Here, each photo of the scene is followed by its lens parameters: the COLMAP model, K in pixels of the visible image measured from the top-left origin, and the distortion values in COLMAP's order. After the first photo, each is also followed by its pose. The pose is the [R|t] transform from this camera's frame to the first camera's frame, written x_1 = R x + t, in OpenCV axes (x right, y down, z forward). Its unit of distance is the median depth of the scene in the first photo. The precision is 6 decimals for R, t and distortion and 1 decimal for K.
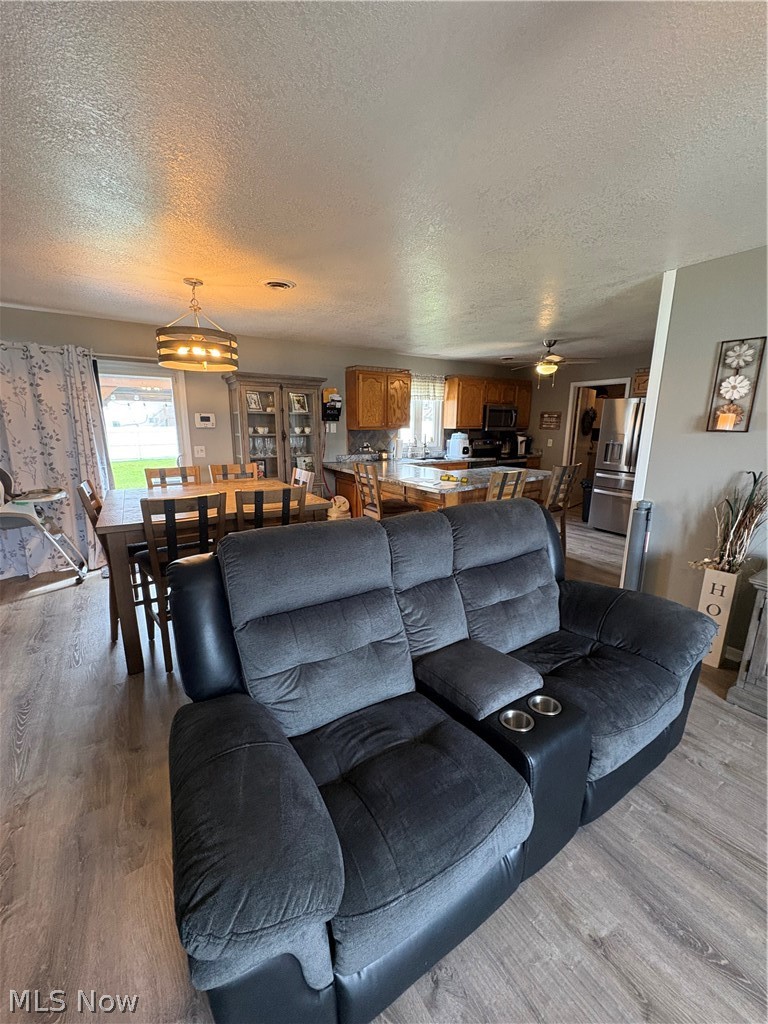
lens RADIAL K [[405.5, 0, 384.1], [0, 405.5, 513.0], [0, 0, 1]] dist [-0.001885, -0.000080]
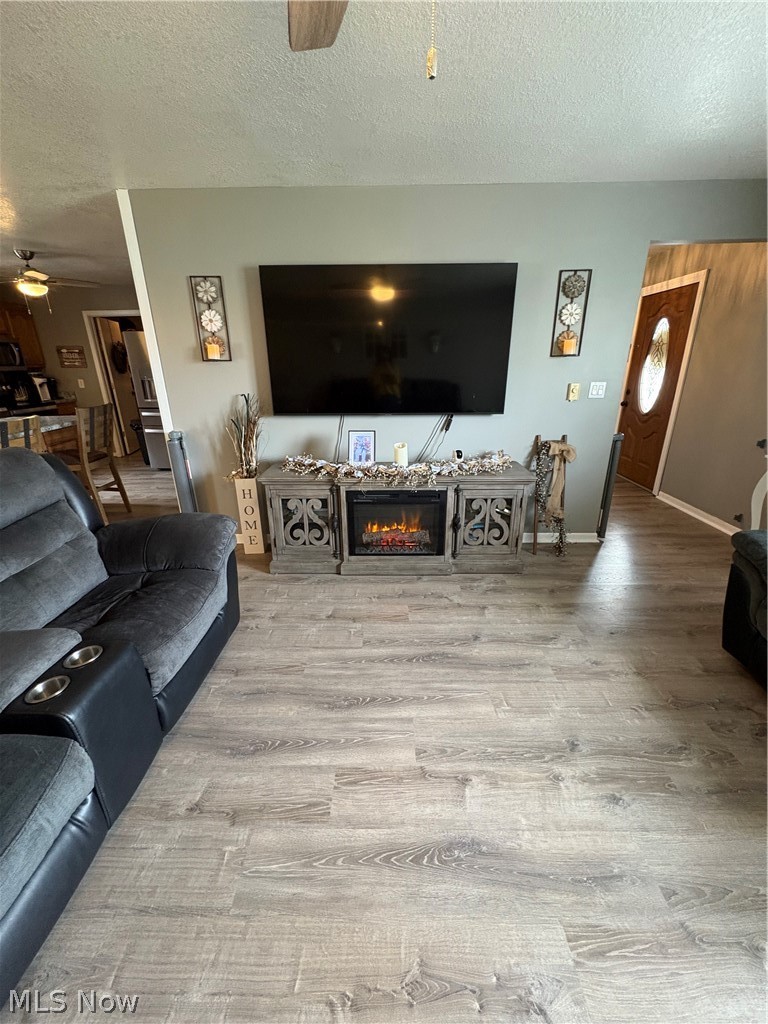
lens RADIAL K [[405.5, 0, 381.7], [0, 405.5, 513.1], [0, 0, 1]] dist [-0.001885, -0.000080]
pose [[0.569858, -0.300107, 0.764982, 0.051842], [0.192067, 0.953784, 0.231099, 0.021111], [-0.798982, 0.015234, 0.601162, -0.039945]]
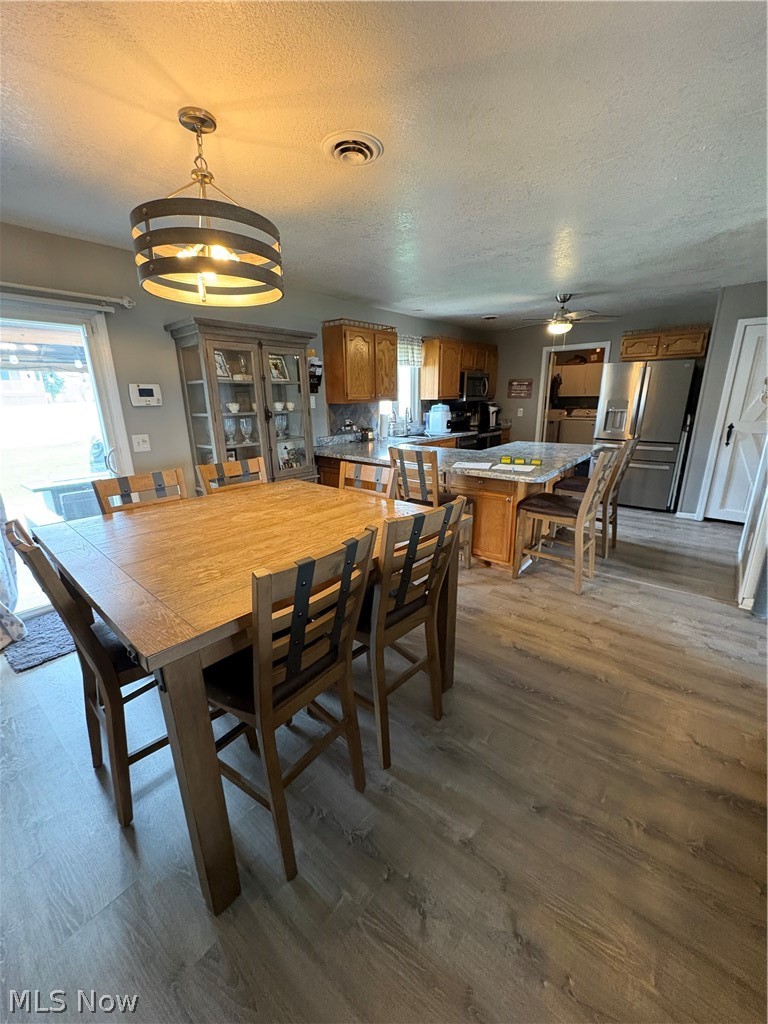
lens RADIAL K [[405.5, 0, 385.1], [0, 405.5, 514.0], [0, 0, 1]] dist [-0.001885, -0.000080]
pose [[0.958904, -0.099118, 0.265856, -0.275463], [0.081593, 0.993748, 0.076201, -0.057425], [-0.271747, -0.051377, 0.960996, 0.265103]]
